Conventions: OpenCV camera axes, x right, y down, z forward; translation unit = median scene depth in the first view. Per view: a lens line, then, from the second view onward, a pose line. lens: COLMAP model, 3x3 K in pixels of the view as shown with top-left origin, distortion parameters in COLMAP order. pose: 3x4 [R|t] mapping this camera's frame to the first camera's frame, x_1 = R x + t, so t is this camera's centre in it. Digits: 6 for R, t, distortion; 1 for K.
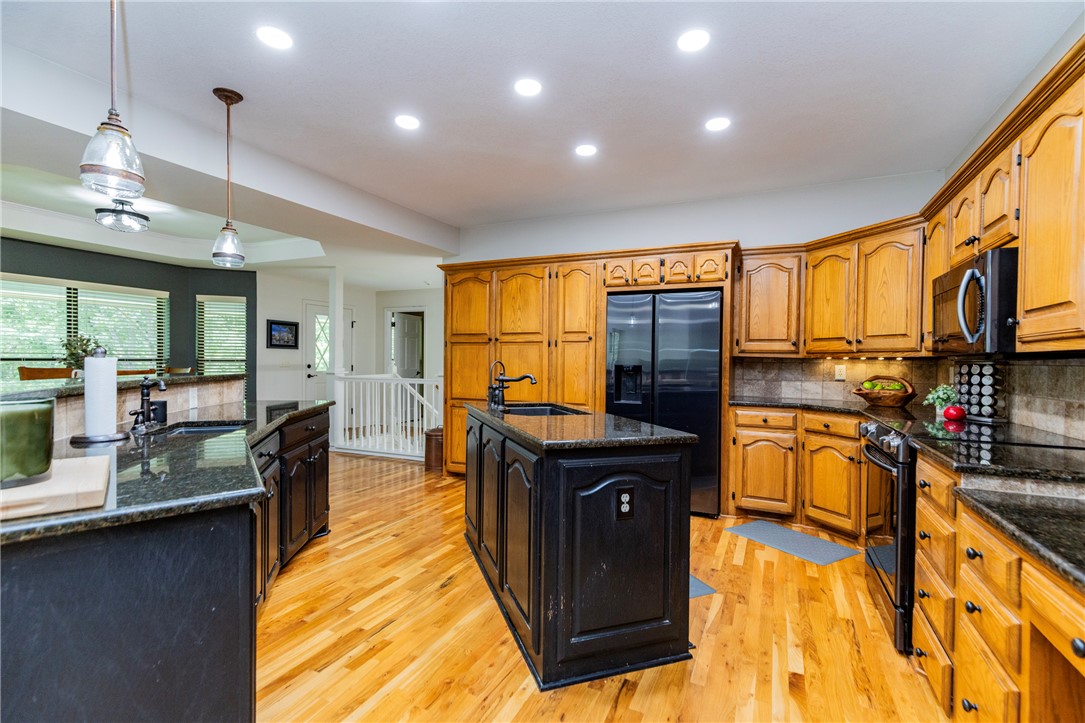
lens RADIAL K [[495.8, 0, 553.5], [0, 495.8, 364.6], [0, 0, 1]] dist [0.009674, -0.000390]
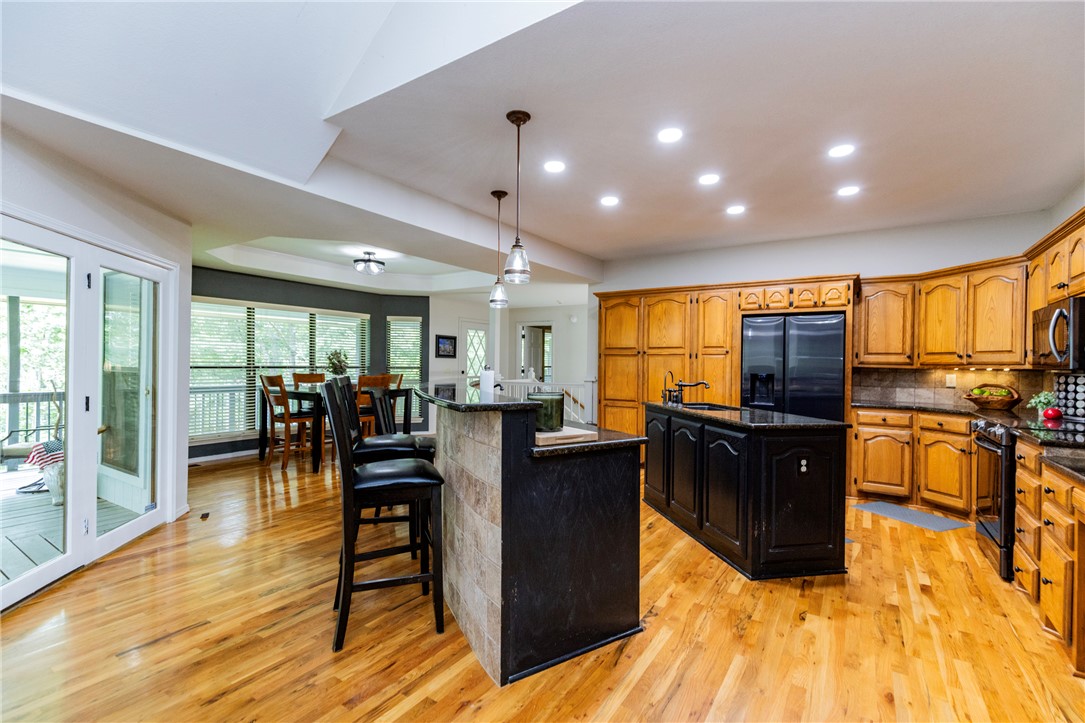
lens RADIAL K [[495.8, 0, 551.4], [0, 495.8, 364.4], [0, 0, 1]] dist [0.009674, -0.000390]
pose [[0.990026, 0.000820, -0.140886, -0.207840], [-0.002106, 0.999957, -0.008980, -0.010849], [0.140872, 0.009187, 0.989985, -0.324925]]
